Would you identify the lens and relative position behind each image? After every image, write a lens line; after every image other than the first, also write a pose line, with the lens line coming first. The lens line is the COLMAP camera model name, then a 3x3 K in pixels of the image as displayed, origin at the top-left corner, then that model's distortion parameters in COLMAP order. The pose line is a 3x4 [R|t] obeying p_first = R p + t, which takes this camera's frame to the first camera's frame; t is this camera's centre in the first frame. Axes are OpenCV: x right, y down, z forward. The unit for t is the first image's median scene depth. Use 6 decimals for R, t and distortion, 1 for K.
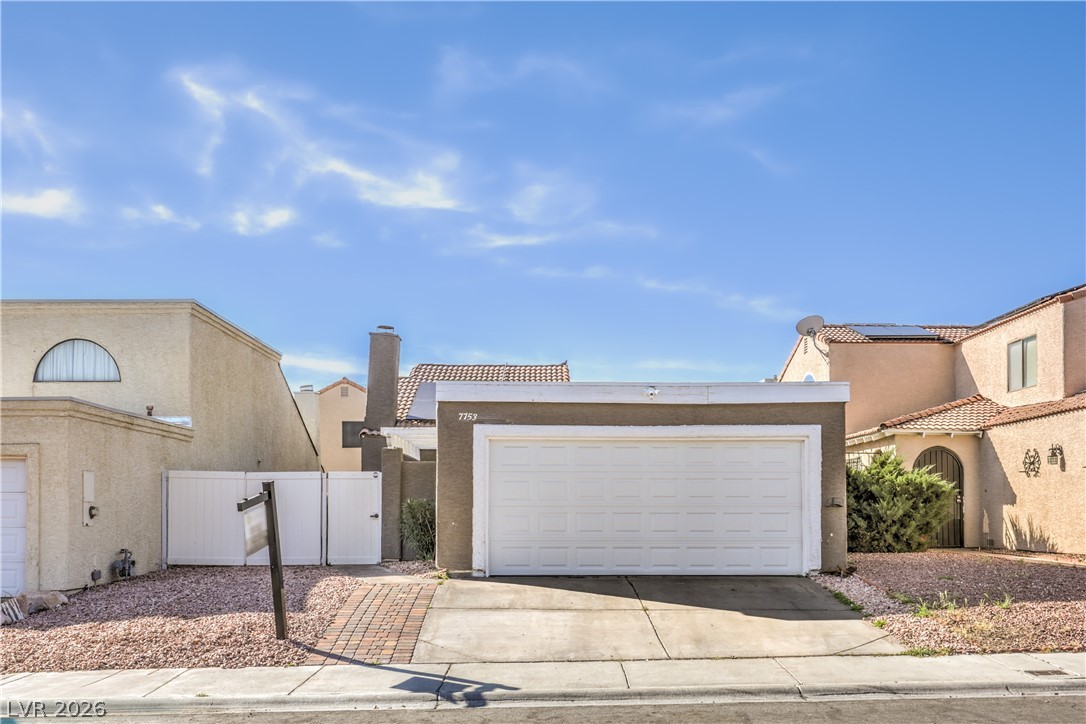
lens RADIAL K [[1087.2, 0, 552.1], [0, 1087.2, 502.1], [0, 0, 1]] dist [-0.004887, 0.020444]
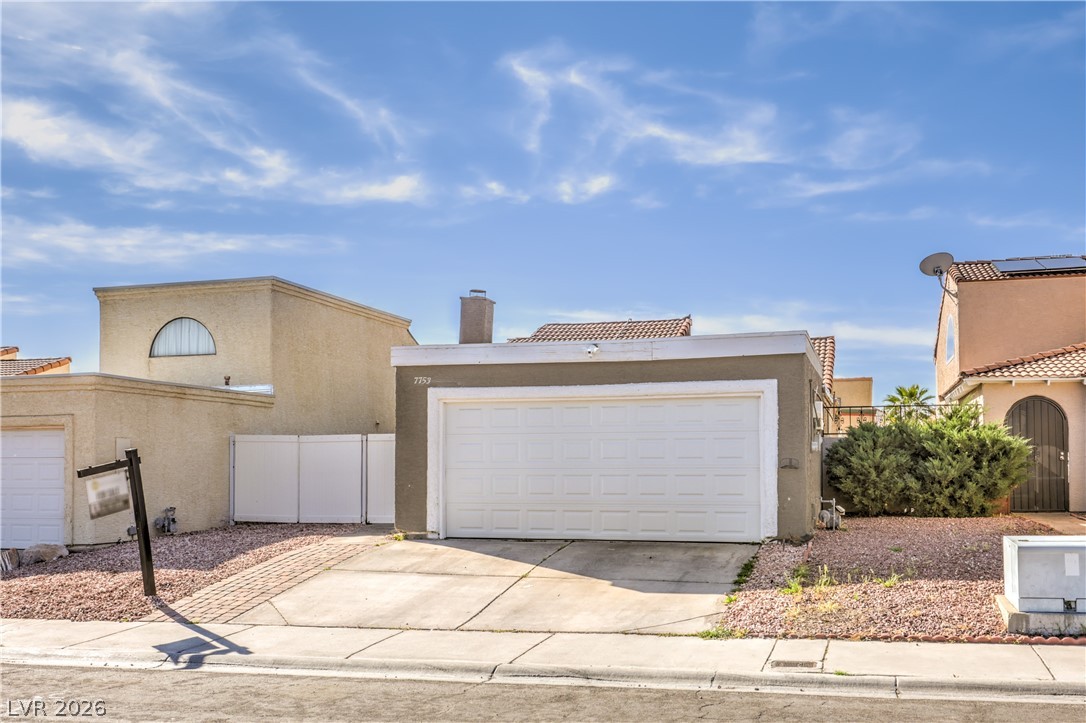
lens RADIAL K [[1074.4, 0, 544.2], [0, 1074.4, 423.2], [0, 0, 1]] dist [-0.001391, 0.000465]
pose [[0.953849, -0.015197, -0.299903, 0.249358], [0.006378, 0.999519, -0.030362, -0.005643], [0.300220, 0.027048, 0.953486, 0.060117]]
